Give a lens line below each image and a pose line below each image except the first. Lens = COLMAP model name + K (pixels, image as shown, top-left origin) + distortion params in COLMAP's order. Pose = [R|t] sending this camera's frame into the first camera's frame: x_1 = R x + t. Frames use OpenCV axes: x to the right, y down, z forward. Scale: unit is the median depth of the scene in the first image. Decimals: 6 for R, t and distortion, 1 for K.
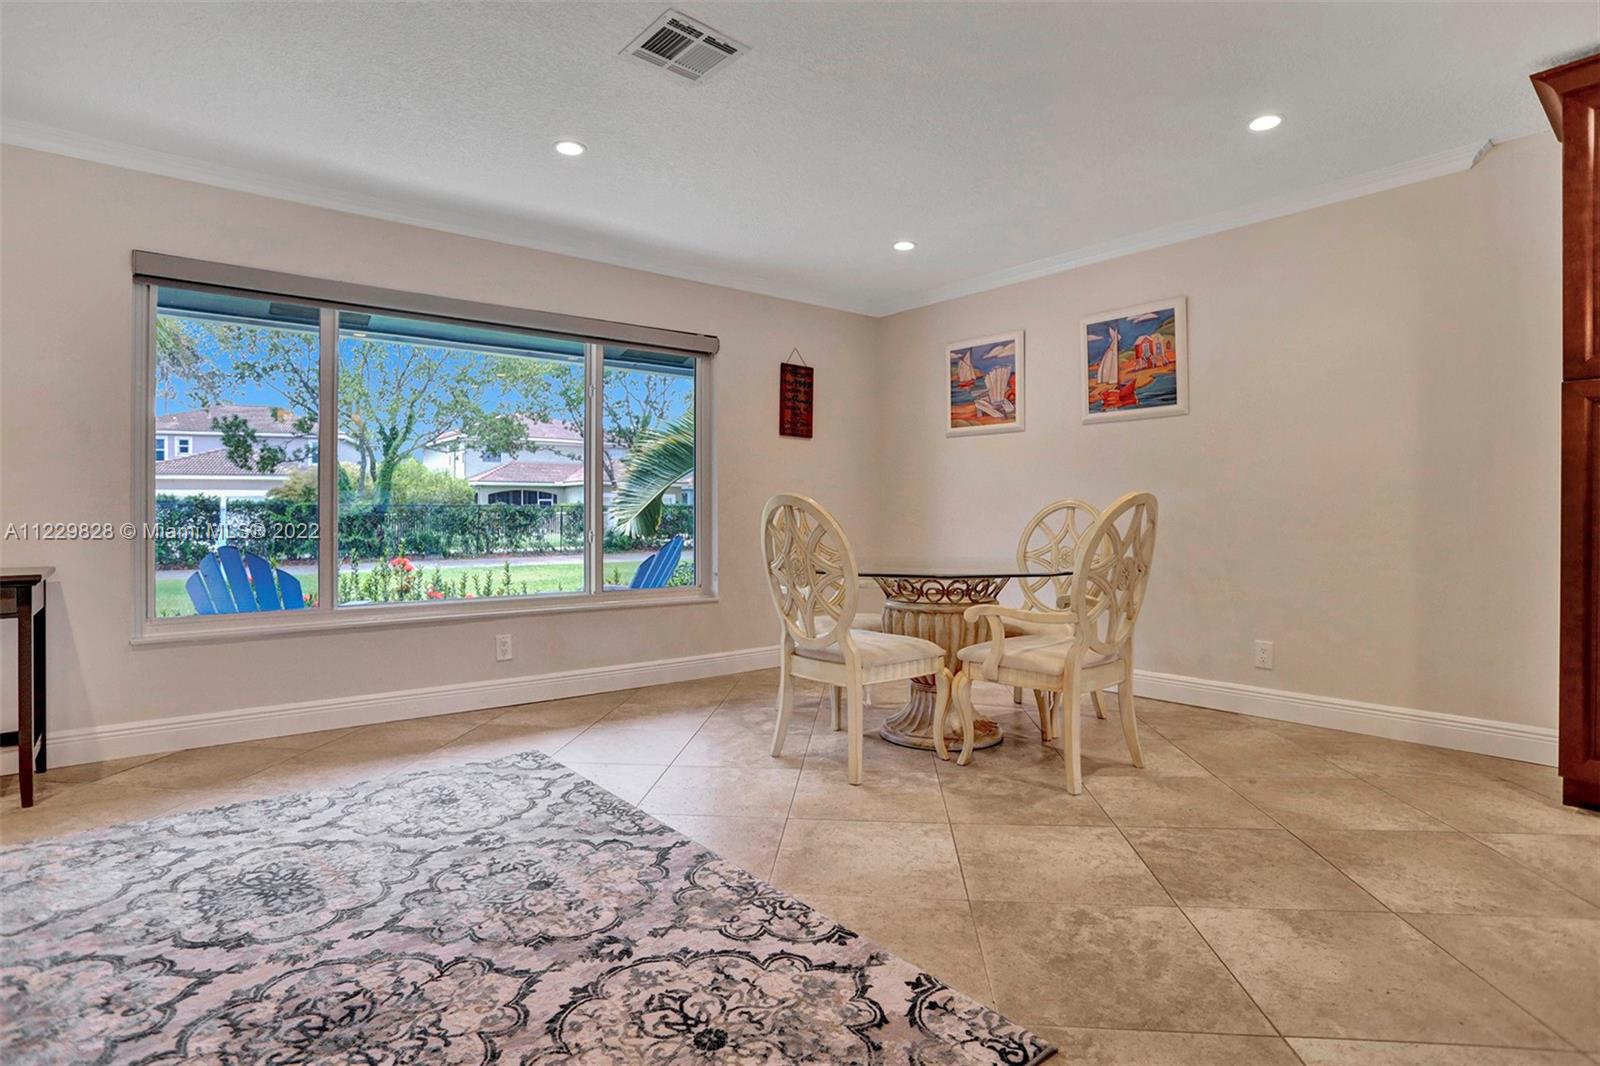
lens RADIAL K [[806.9, 0, 792.4], [0, 806.9, 508.4], [0, 0, 1]] dist [-0.066503, 0.023026]
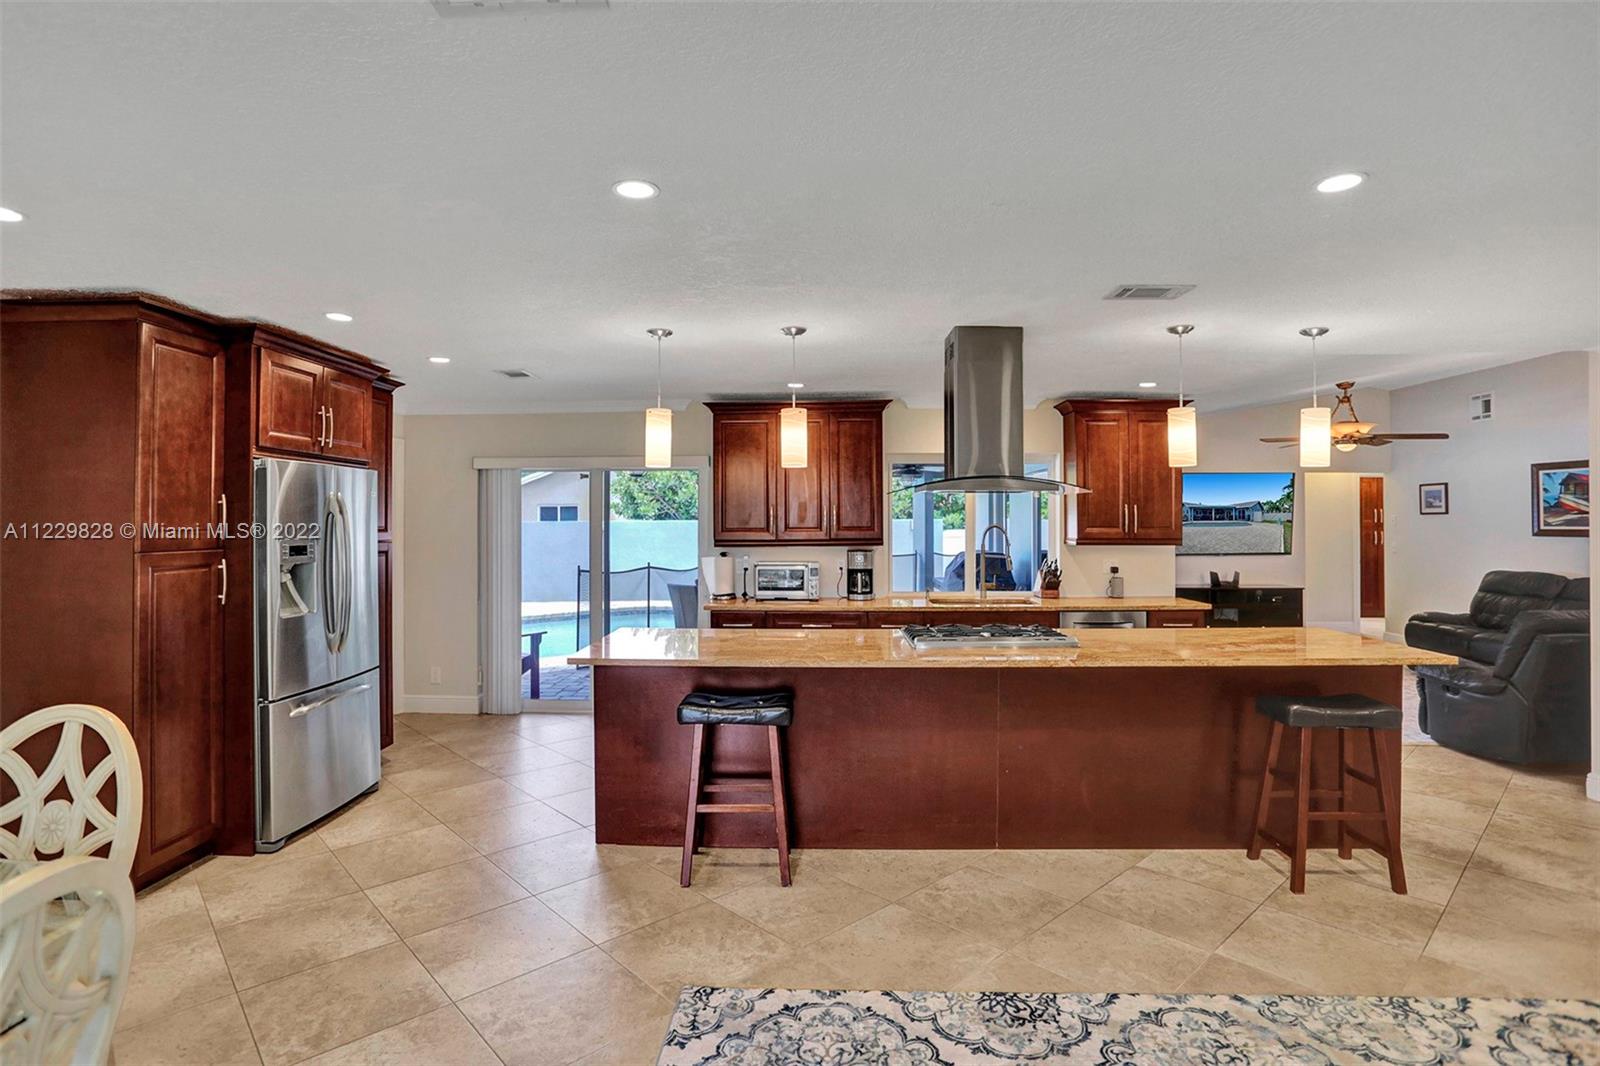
lens RADIAL K [[806.9, 0, 789.6], [0, 806.9, 518.8], [0, 0, 1]] dist [-0.066503, 0.023026]
pose [[-0.745679, -0.001123, 0.666304, -0.487879], [-0.001453, 0.999999, 0.000059, -0.181740], [-0.666304, -0.000924, -0.745680, 1.004652]]
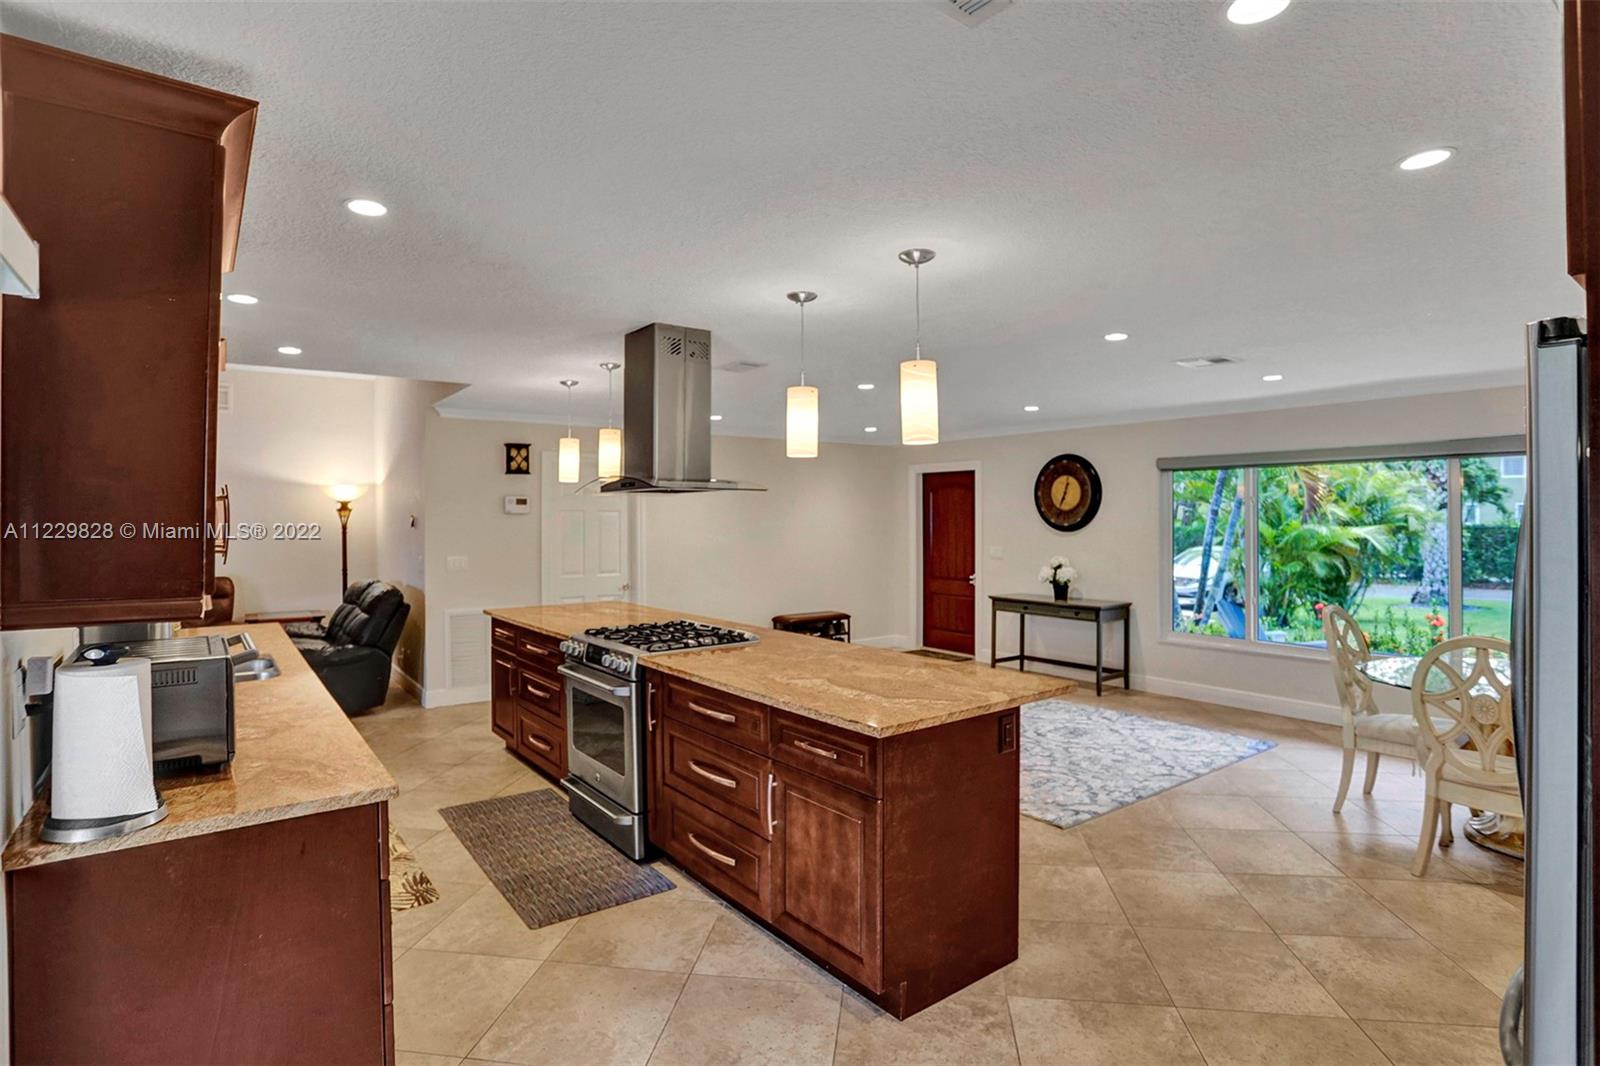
lens RADIAL K [[806.9, 0, 776.1], [0, 806.9, 515.9], [0, 0, 1]] dist [-0.066503, 0.023026]
pose [[-0.058595, -0.004331, -0.998272, 1.434089], [0.009145, 0.999946, -0.004875, -0.177390], [0.998240, -0.009415, -0.058552, 0.077399]]
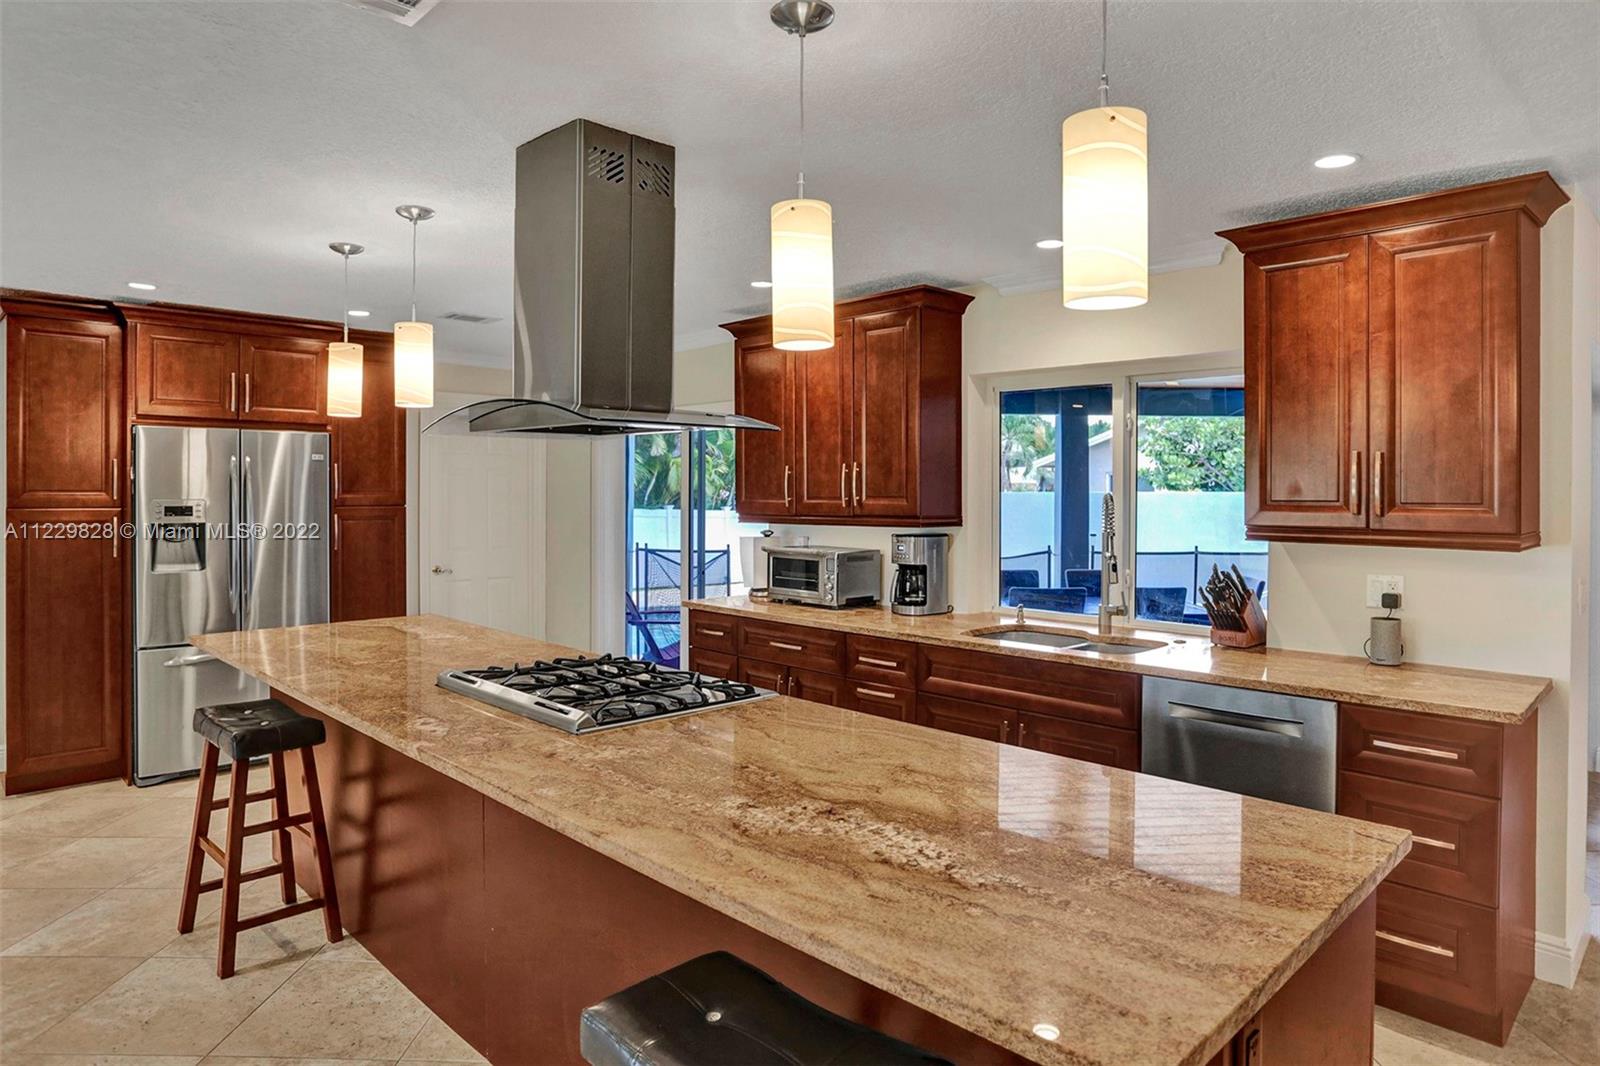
lens RADIAL K [[961.1, 0, 795.7], [0, 961.1, 490.1], [0, 0, 1]] dist [-0.034052, 0.005530]
pose [[-0.083124, -0.002504, 0.996536, -0.745553], [-0.006352, 0.999978, 0.001982, -0.174053], [-0.996519, -0.006165, -0.083138, -0.283708]]
